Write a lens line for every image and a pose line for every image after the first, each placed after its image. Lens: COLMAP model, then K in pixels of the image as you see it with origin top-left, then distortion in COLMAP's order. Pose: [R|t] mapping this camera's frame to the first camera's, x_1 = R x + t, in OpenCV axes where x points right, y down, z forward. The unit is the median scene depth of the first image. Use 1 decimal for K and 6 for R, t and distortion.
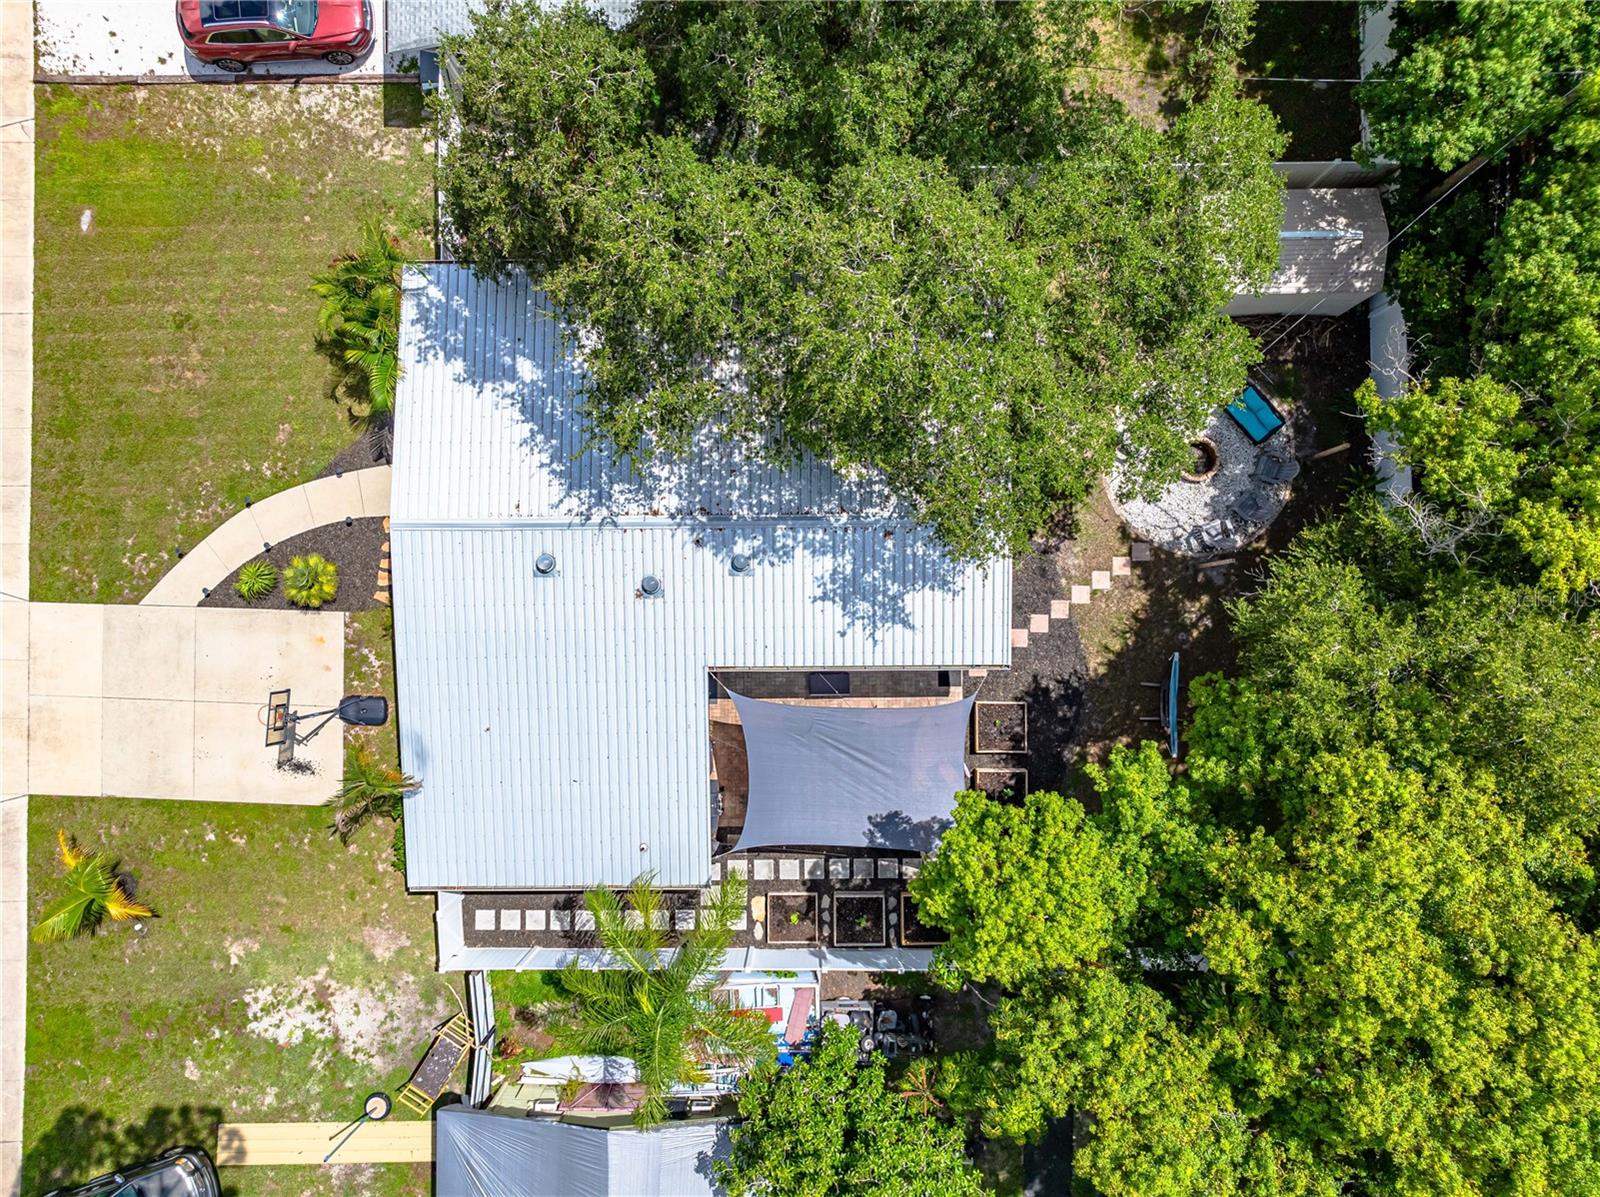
lens RADIAL K [[1116.9, 0, 800.0], [0, 1116.9, 598.5], [0, 0, 1]] dist [-0.005135, -0.000063]
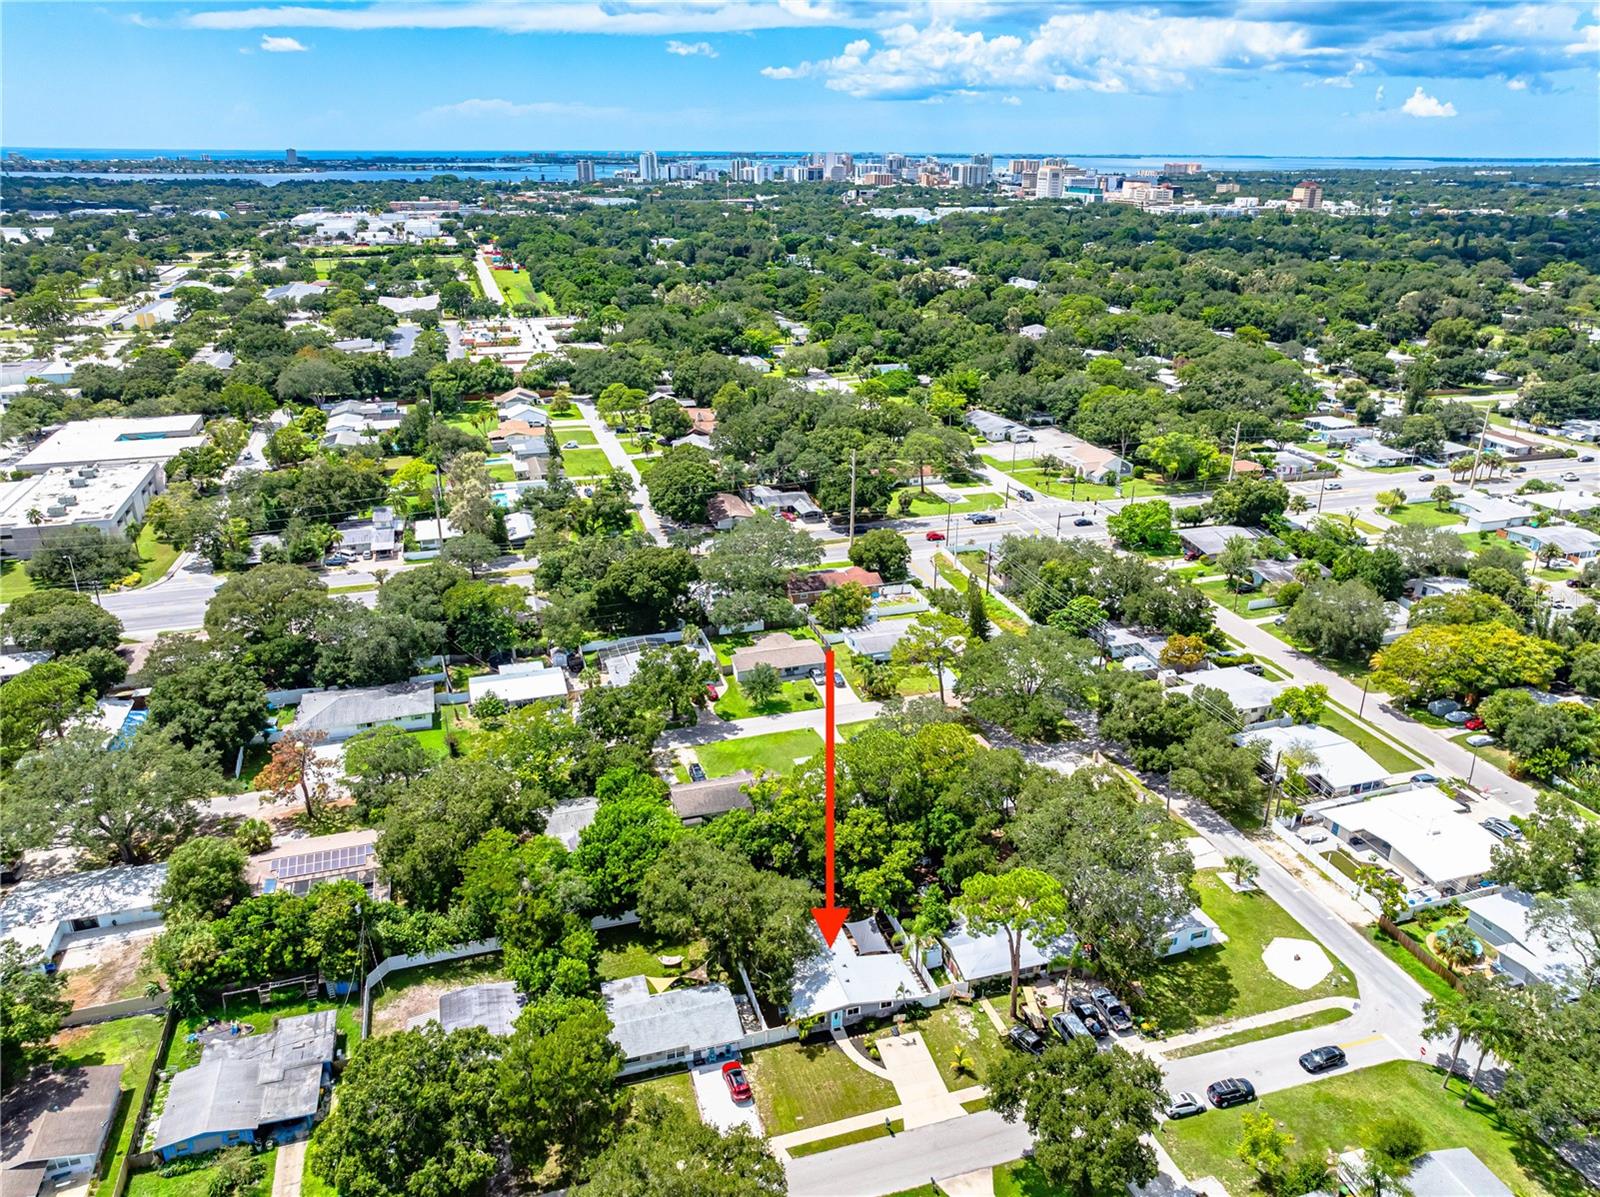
lens RADIAL K [[1116.9, 0, 800.0], [0, 1116.9, 598.5], [0, 0, 1]] dist [-0.005135, -0.000063]
pose [[-0.293601, -0.358082, 0.886327, -3.322431], [0.955372, -0.078285, 0.284845, -1.265922], [-0.032612, 0.930402, 0.365086, -1.948272]]
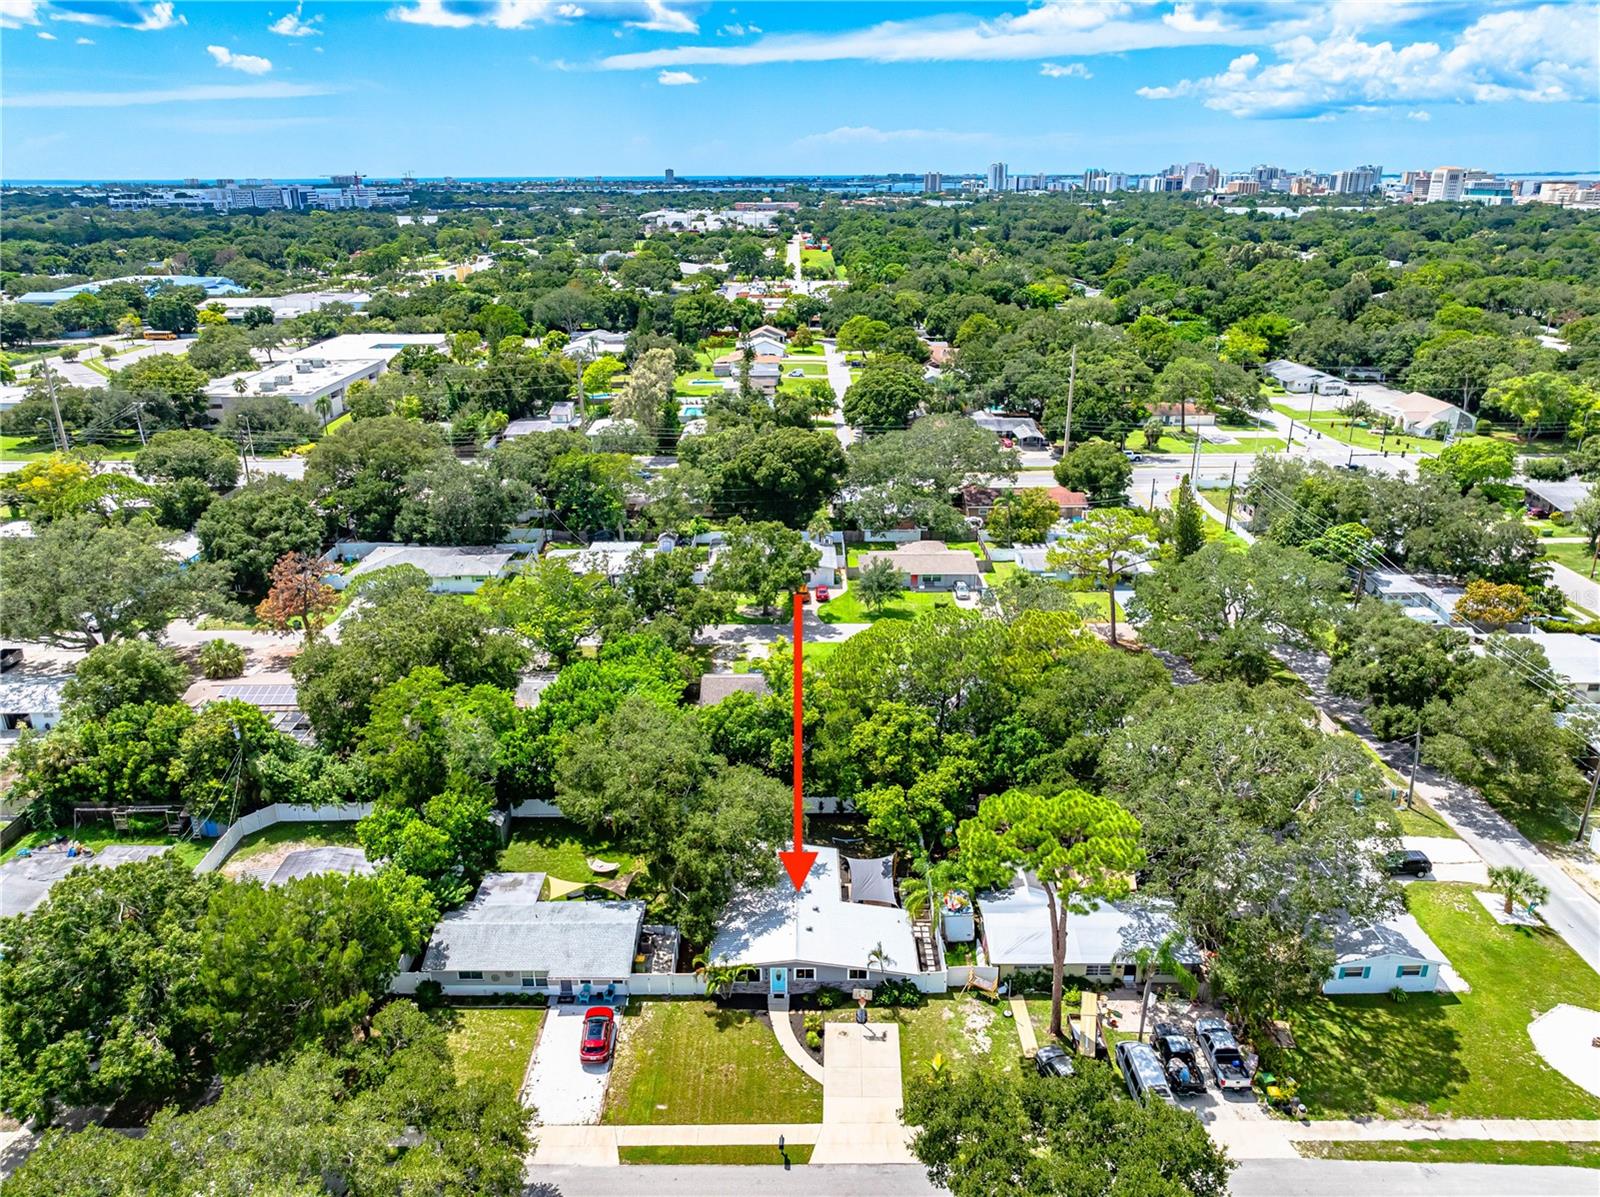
lens RADIAL K [[1116.9, 0, 800.0], [0, 1116.9, 598.5], [0, 0, 1]] dist [-0.005135, -0.000063]
pose [[0.001770, -0.354249, 0.935149, -2.517425], [0.999741, 0.021835, 0.006380, -0.085136], [-0.022679, 0.934896, 0.354196, -0.874697]]
